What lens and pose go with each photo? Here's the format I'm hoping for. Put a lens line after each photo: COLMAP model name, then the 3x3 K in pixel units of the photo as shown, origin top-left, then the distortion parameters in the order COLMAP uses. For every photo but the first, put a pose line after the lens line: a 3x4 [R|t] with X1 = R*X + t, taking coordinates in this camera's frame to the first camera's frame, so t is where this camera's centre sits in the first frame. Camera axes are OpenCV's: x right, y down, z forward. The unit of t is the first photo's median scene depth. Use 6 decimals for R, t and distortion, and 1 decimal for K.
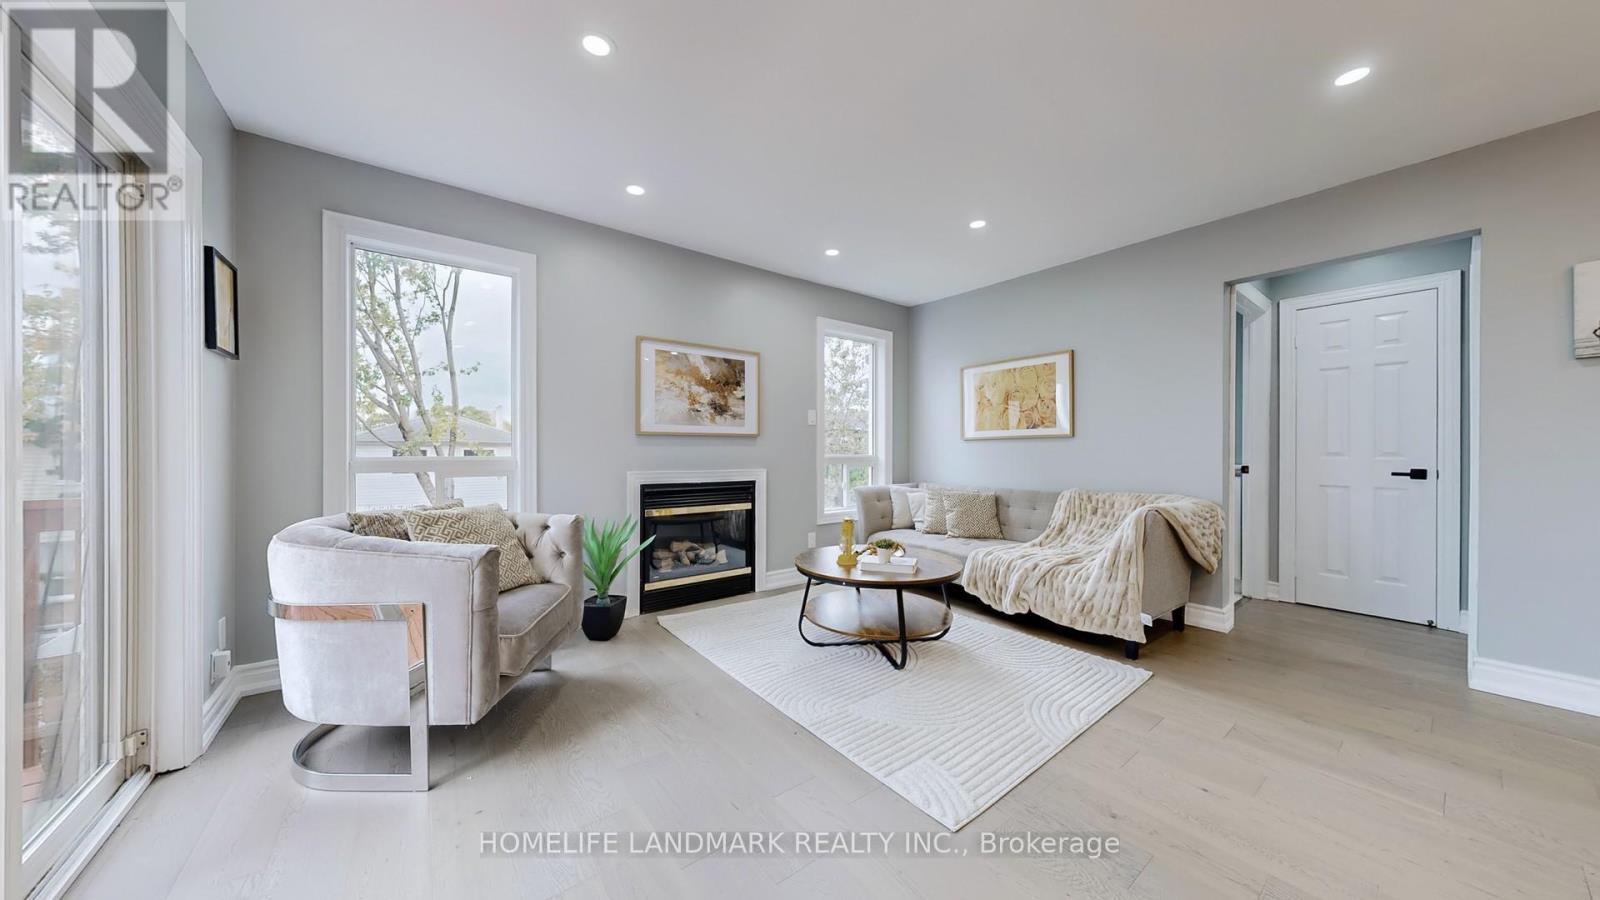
lens RADIAL K [[483.4, 0, 837.5], [0, 483.4, 451.5], [0, 0, 1]] dist [0.001236, 0.000046]
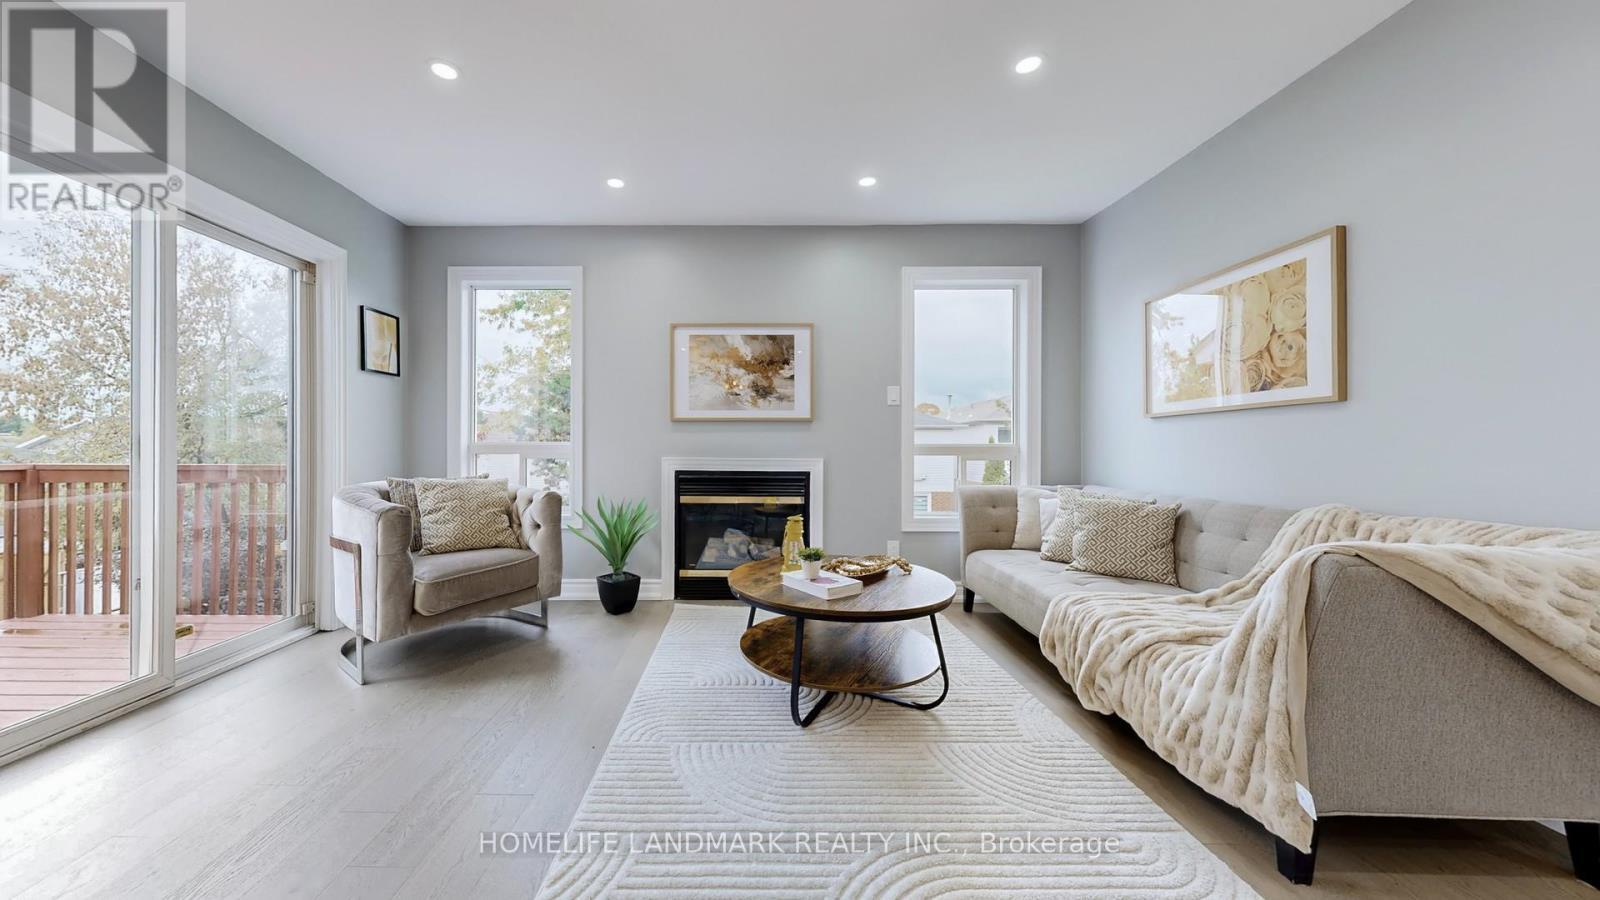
lens RADIAL K [[535.6, 0, 795.2], [0, 535.6, 447.5], [0, 0, 1]] dist [-0.000548, 0.000003]
pose [[0.785385, -0.002292, -0.619003, 0.422924], [-0.000005, 0.999993, -0.003710, 0.021437], [0.619008, 0.002917, 0.785379, 0.242321]]
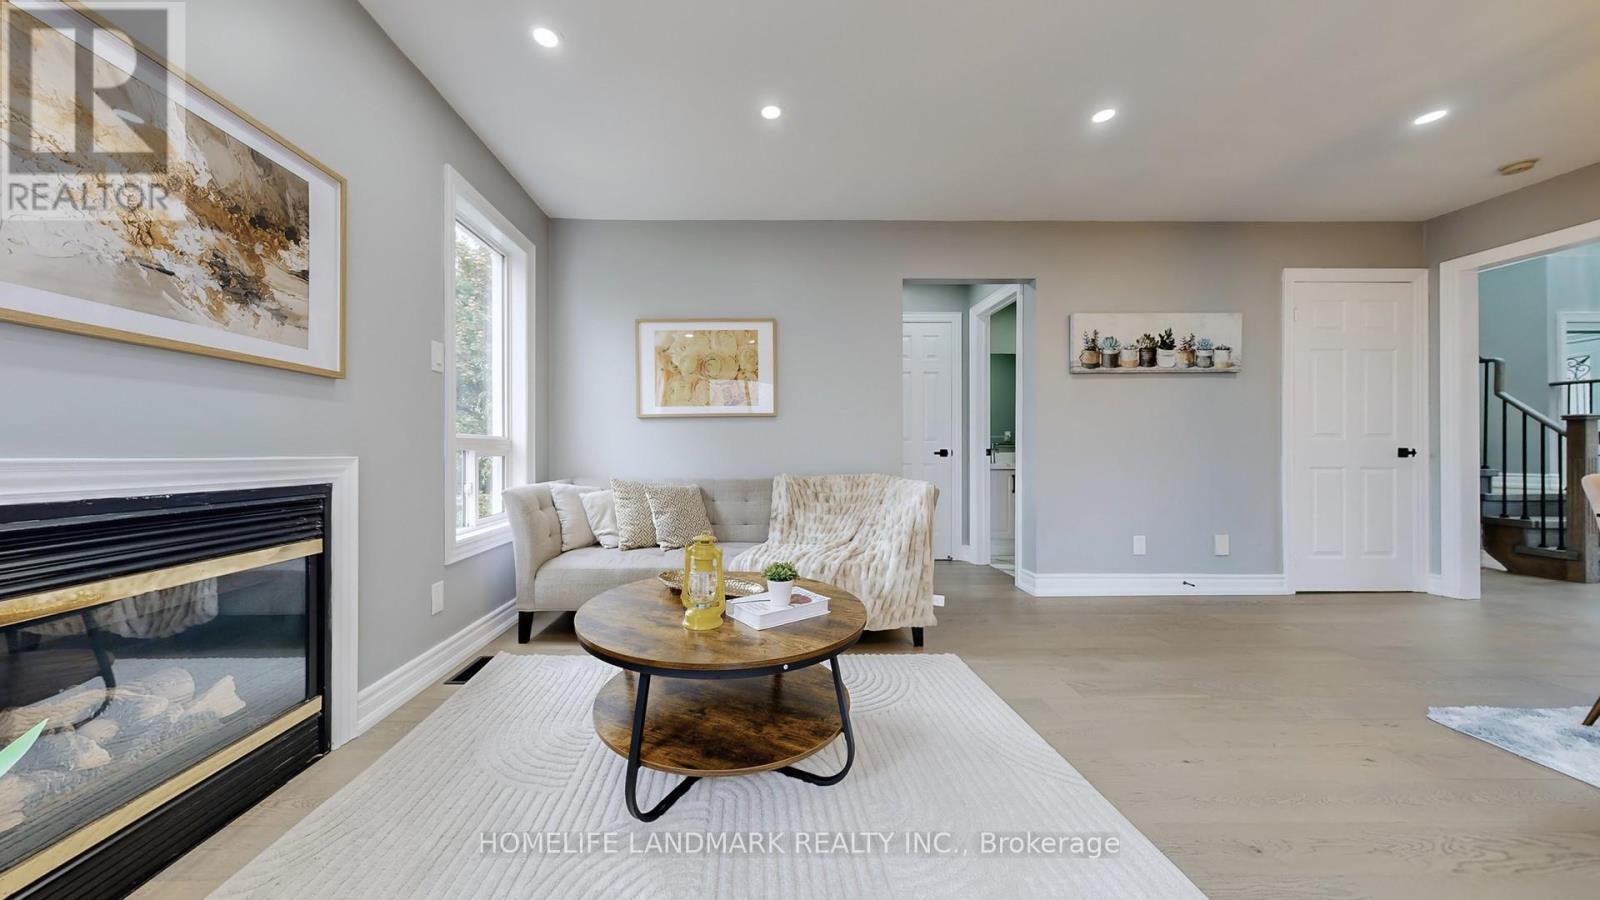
lens RADIAL K [[501.1, 0, 747.5], [0, 501.1, 448.0], [0, 0, 1]] dist [-0.000091, 0.000022]
pose [[0.660568, -0.000500, 0.750766, -0.269417], [0.004634, 0.999983, -0.003411, 0.034246], [-0.750752, 0.005732, 0.660560, 0.469562]]
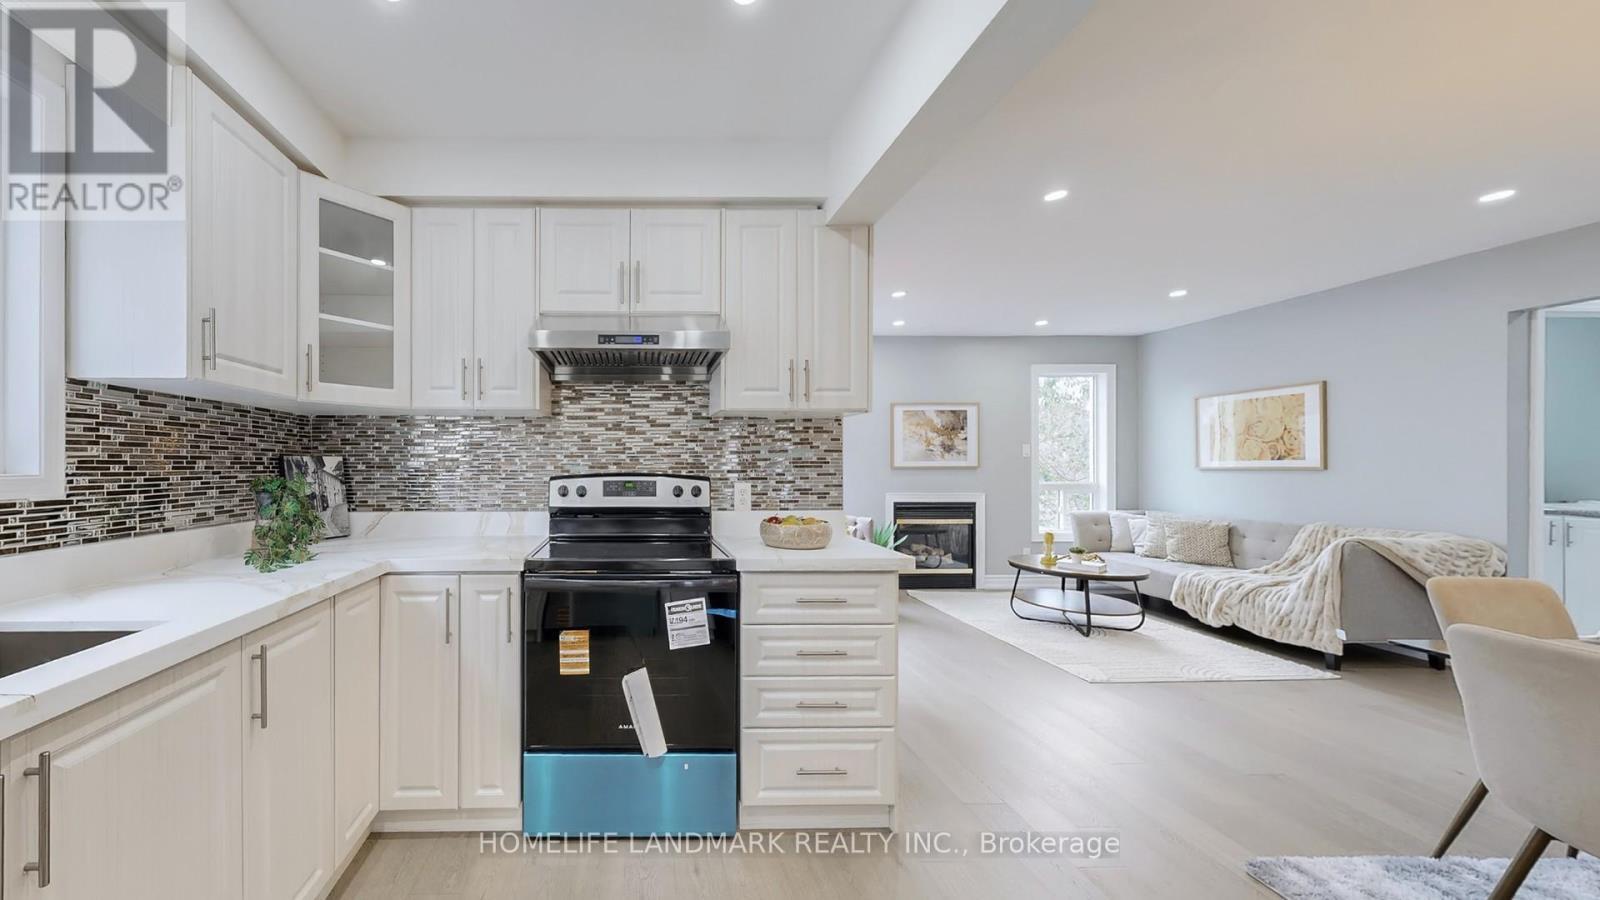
lens RADIAL K [[599.9, 0, 712.1], [0, 599.9, 456.0], [0, 0, 1]] dist [-0.001101, -0.000053]
pose [[0.842606, -0.003393, -0.538520, 0.103302], [-0.002583, 0.999943, -0.010342, -0.046091], [0.538525, 0.010105, 0.842549, -0.759531]]
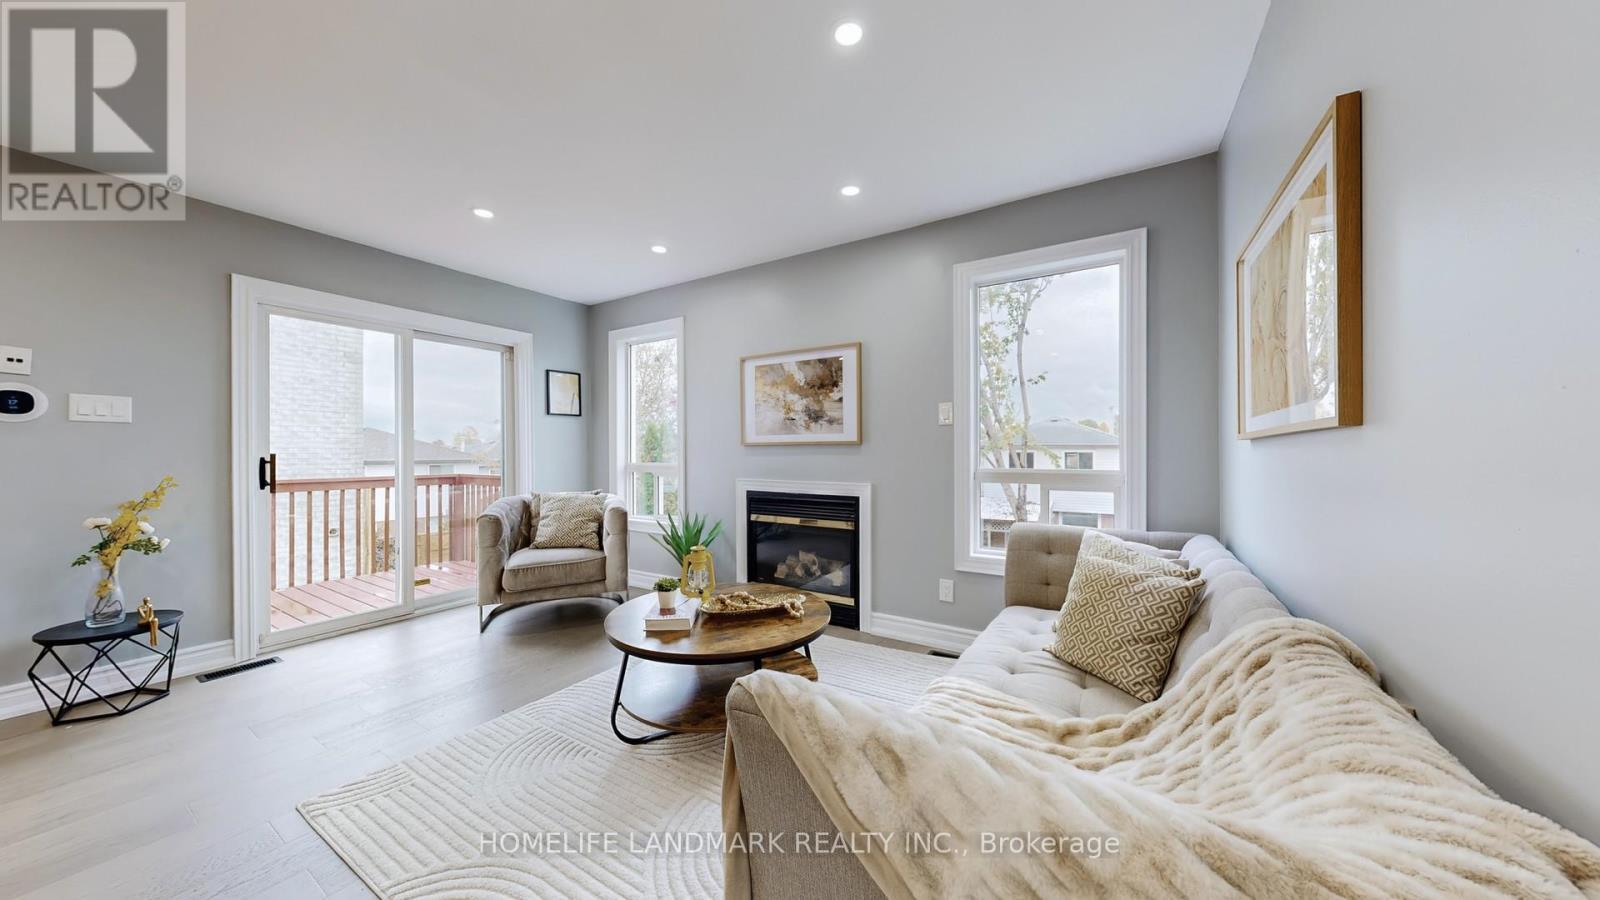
lens RADIAL K [[534.6, 0, 821.1], [0, 534.6, 453.6], [0, 0, 1]] dist [-0.000473, -0.000005]
pose [[0.328583, -0.000144, -0.944475, 0.710511], [0.000870, 1.000000, 0.000150, -0.014916], [0.944475, -0.000870, 0.328583, 0.668229]]
